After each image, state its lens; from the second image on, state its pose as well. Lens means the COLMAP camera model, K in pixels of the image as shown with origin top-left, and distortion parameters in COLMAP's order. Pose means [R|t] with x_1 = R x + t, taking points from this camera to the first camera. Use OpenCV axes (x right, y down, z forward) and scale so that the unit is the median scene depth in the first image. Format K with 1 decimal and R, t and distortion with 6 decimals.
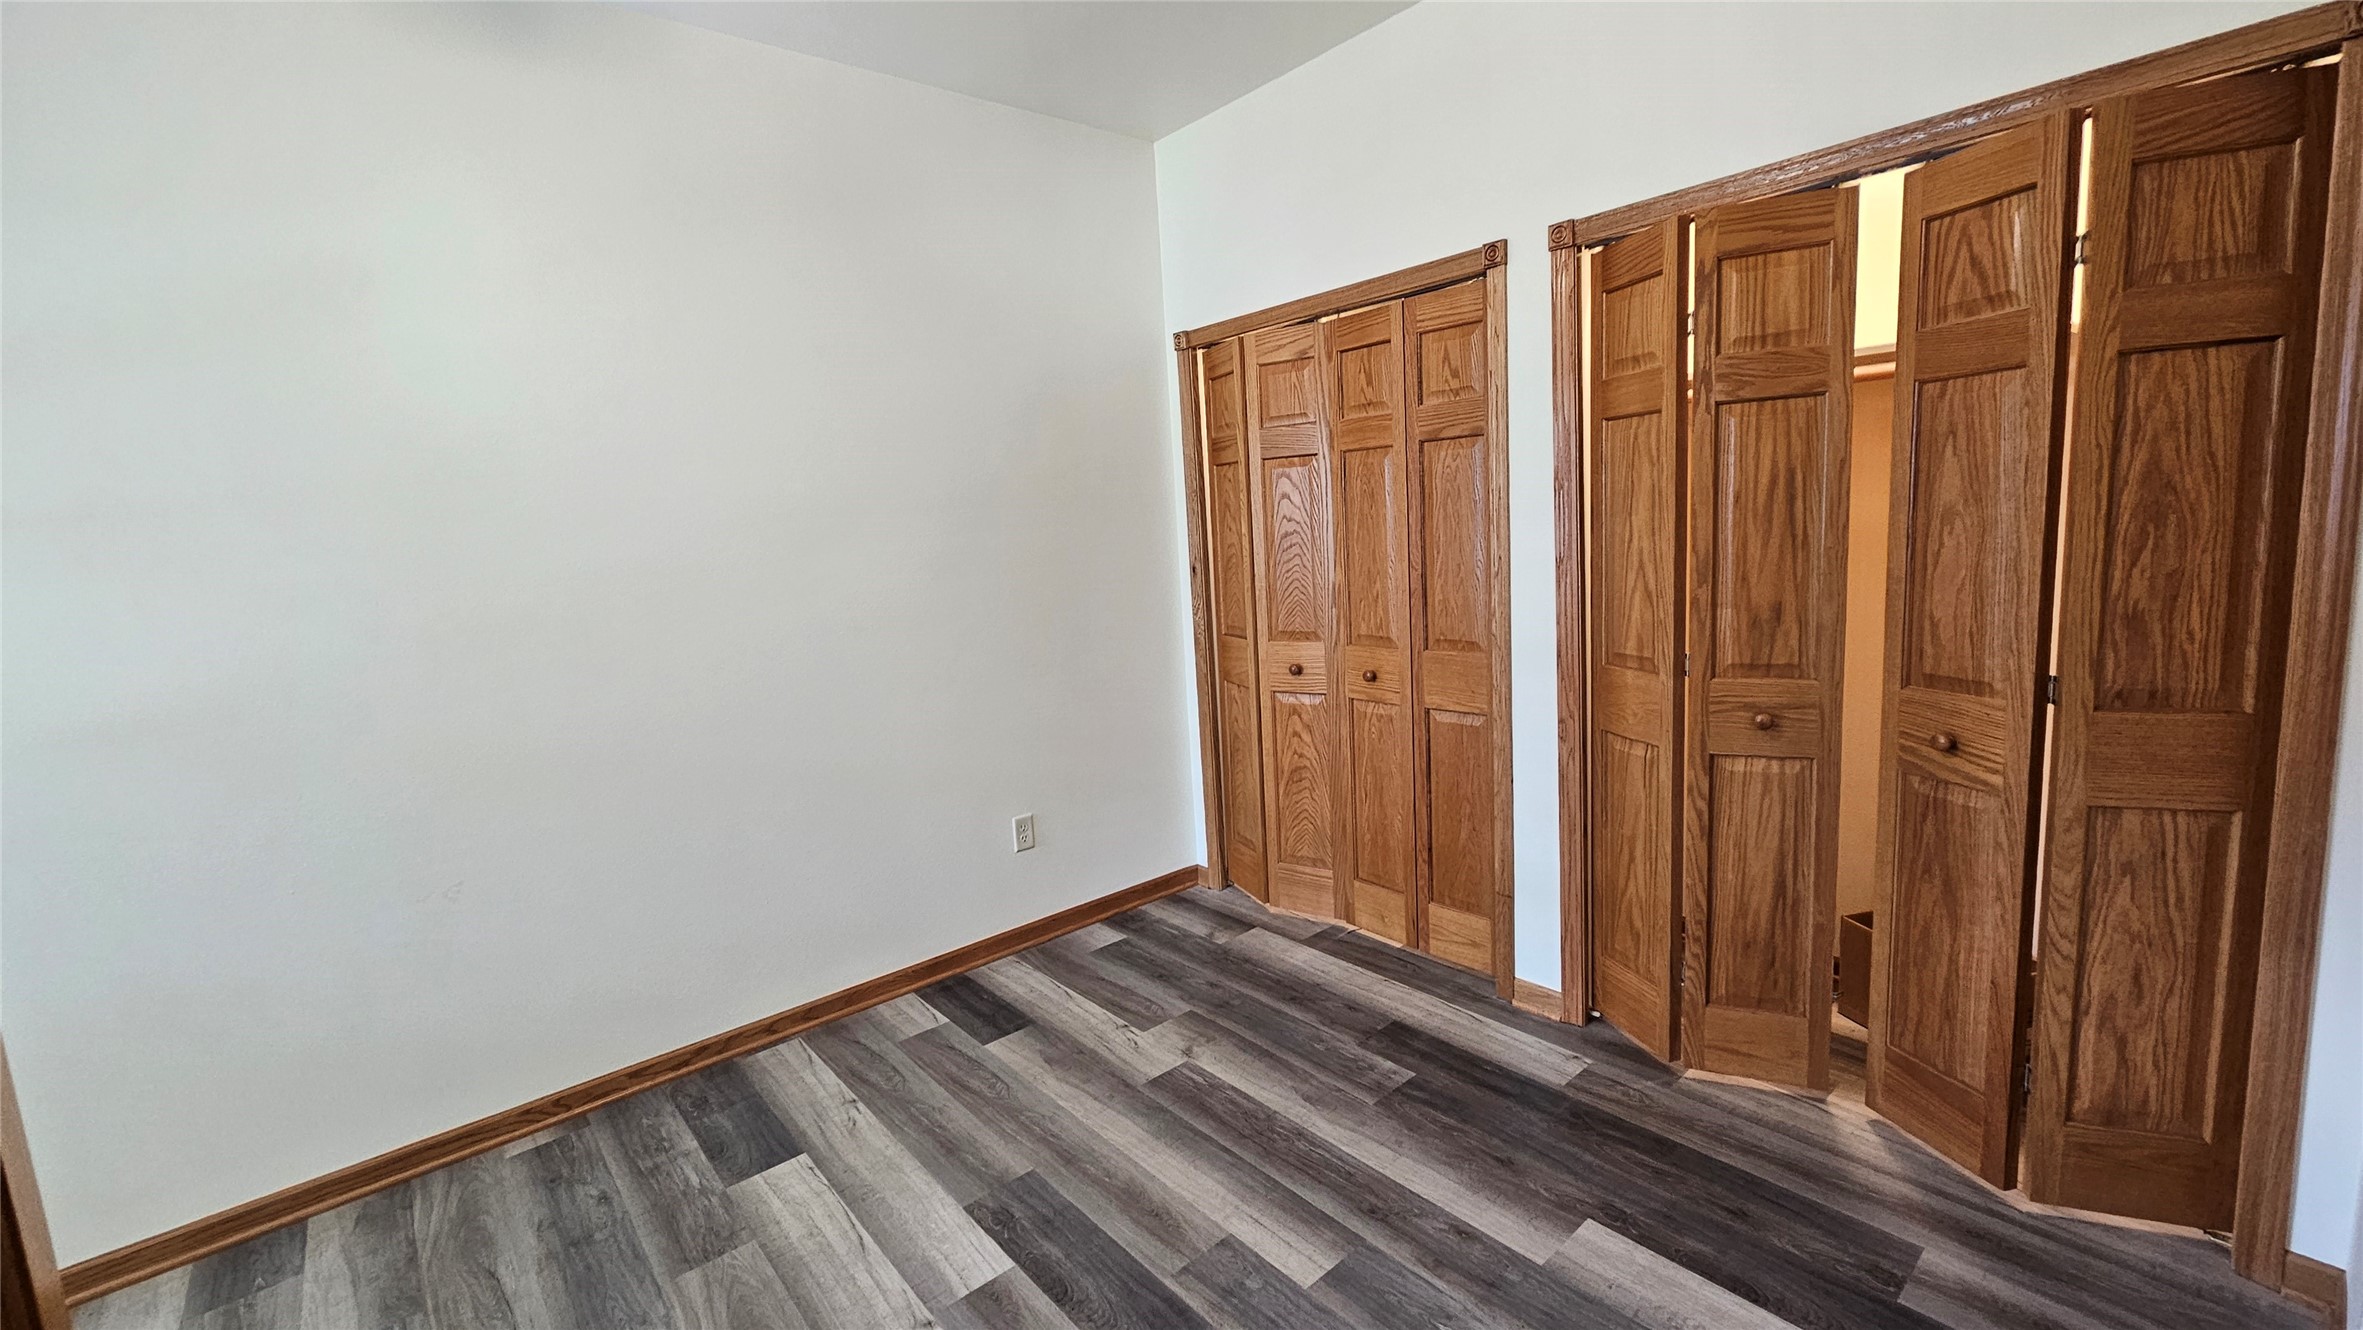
lens RADIAL K [[974.5, 0, 1183.0], [0, 974.5, 673.4], [0, 0, 1]] dist [-0.003122, 0.000587]
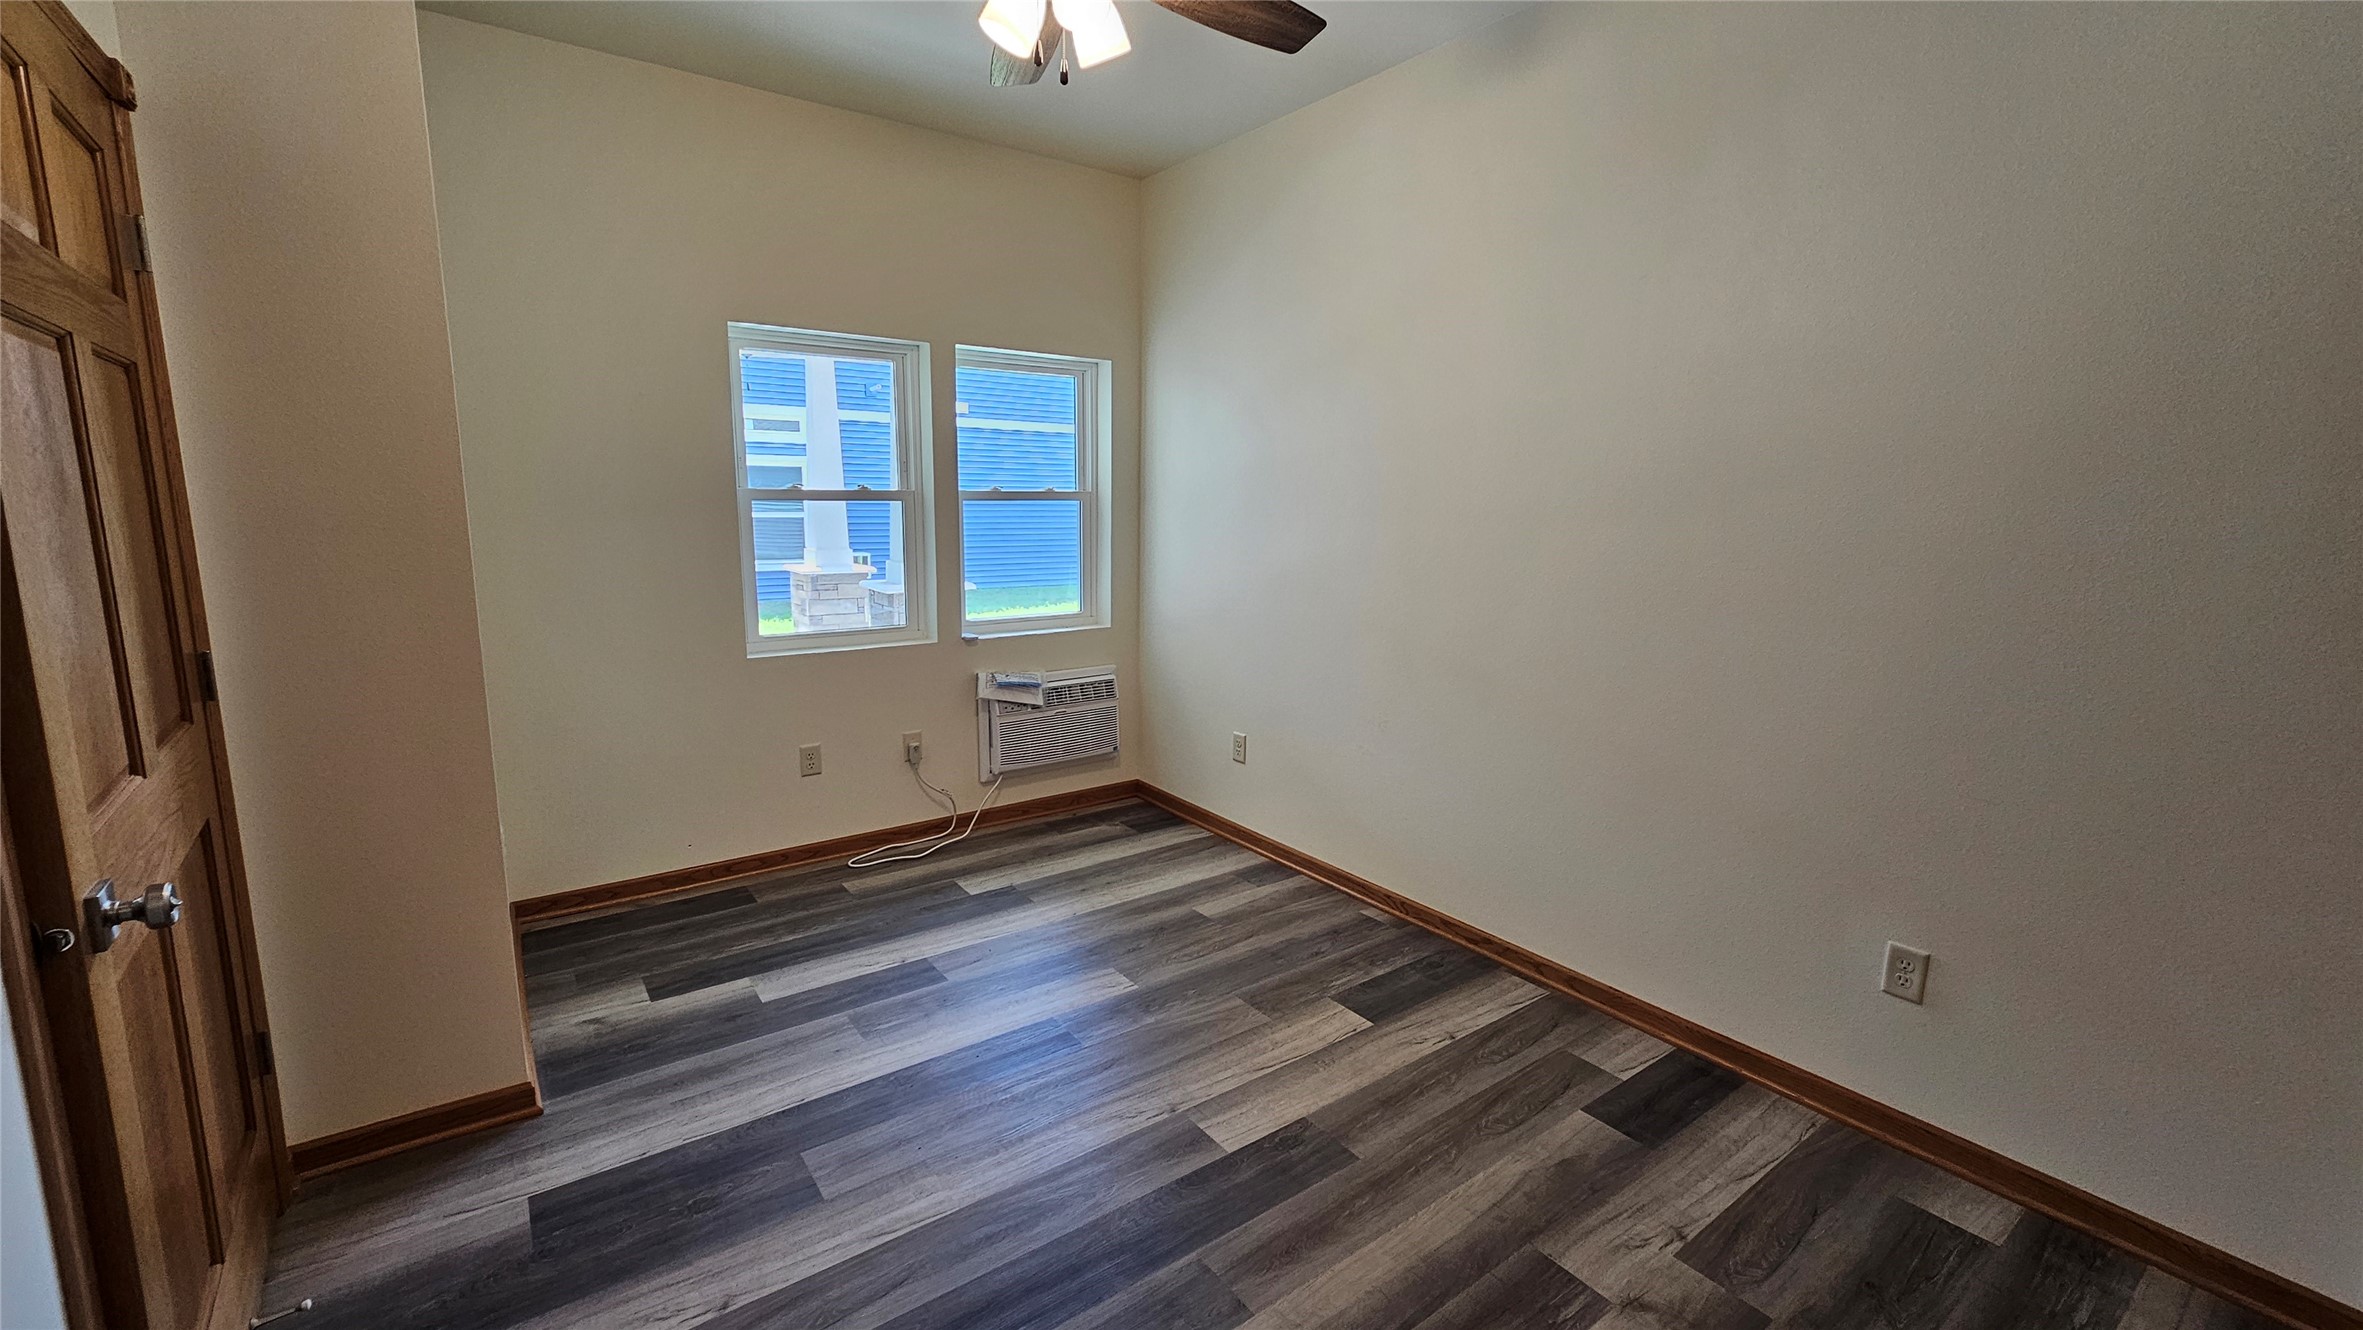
lens RADIAL K [[974.5, 0, 1185.3], [0, 974.5, 658.8], [0, 0, 1]] dist [-0.003122, 0.000587]
pose [[-0.080667, 0.215214, -0.973230, 0.614134], [-0.164528, 0.960143, 0.225957, -0.139865], [0.983068, 0.178351, -0.042043, 0.688410]]
